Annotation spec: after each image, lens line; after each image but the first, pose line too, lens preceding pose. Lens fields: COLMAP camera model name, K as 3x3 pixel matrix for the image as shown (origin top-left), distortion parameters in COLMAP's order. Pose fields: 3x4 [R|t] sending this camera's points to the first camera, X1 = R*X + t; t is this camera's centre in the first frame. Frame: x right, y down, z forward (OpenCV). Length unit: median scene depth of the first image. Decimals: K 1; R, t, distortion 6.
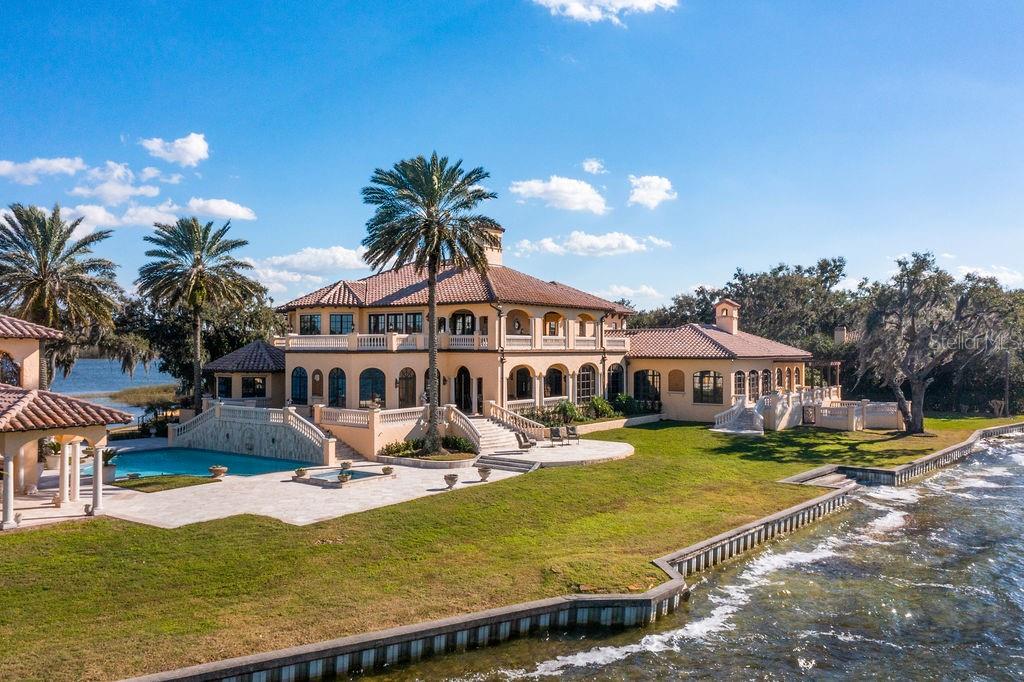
lens RADIAL K [[848.1, 0, 513.9], [0, 848.1, 344.5], [0, 0, 1]] dist [0.059578, 0.001326]
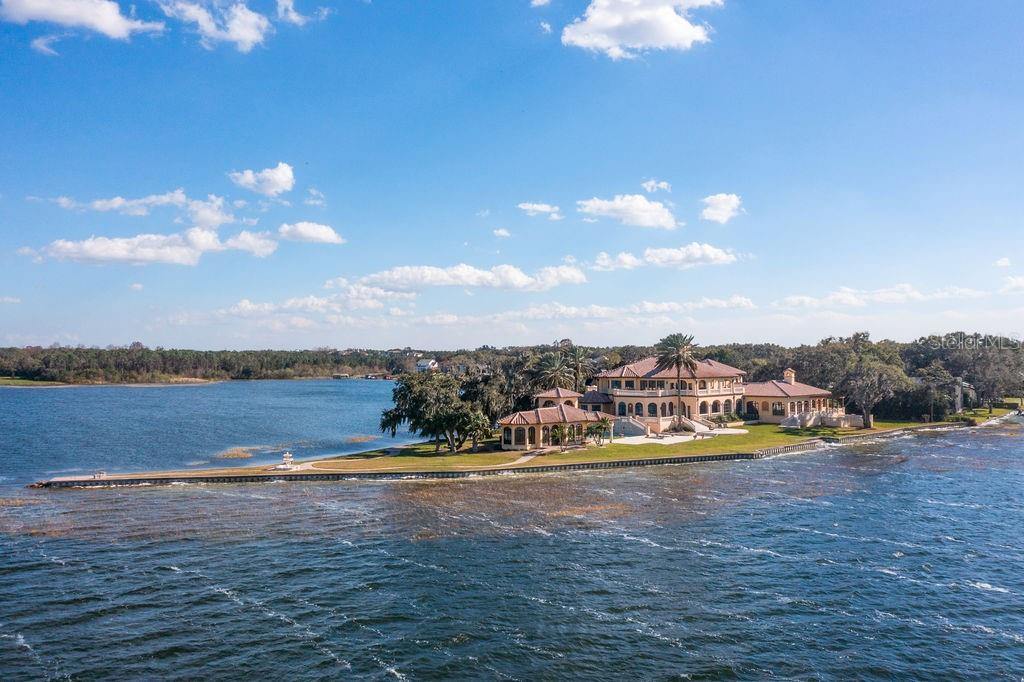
lens RADIAL K [[848.1, 0, 508.6], [0, 848.1, 340.5], [0, 0, 1]] dist [0.059578, 0.001326]
pose [[0.992375, -0.010230, -0.122827, -0.266707], [0.007911, 0.999781, -0.019356, -0.117485], [0.122998, 0.018237, 0.992239, -1.717788]]
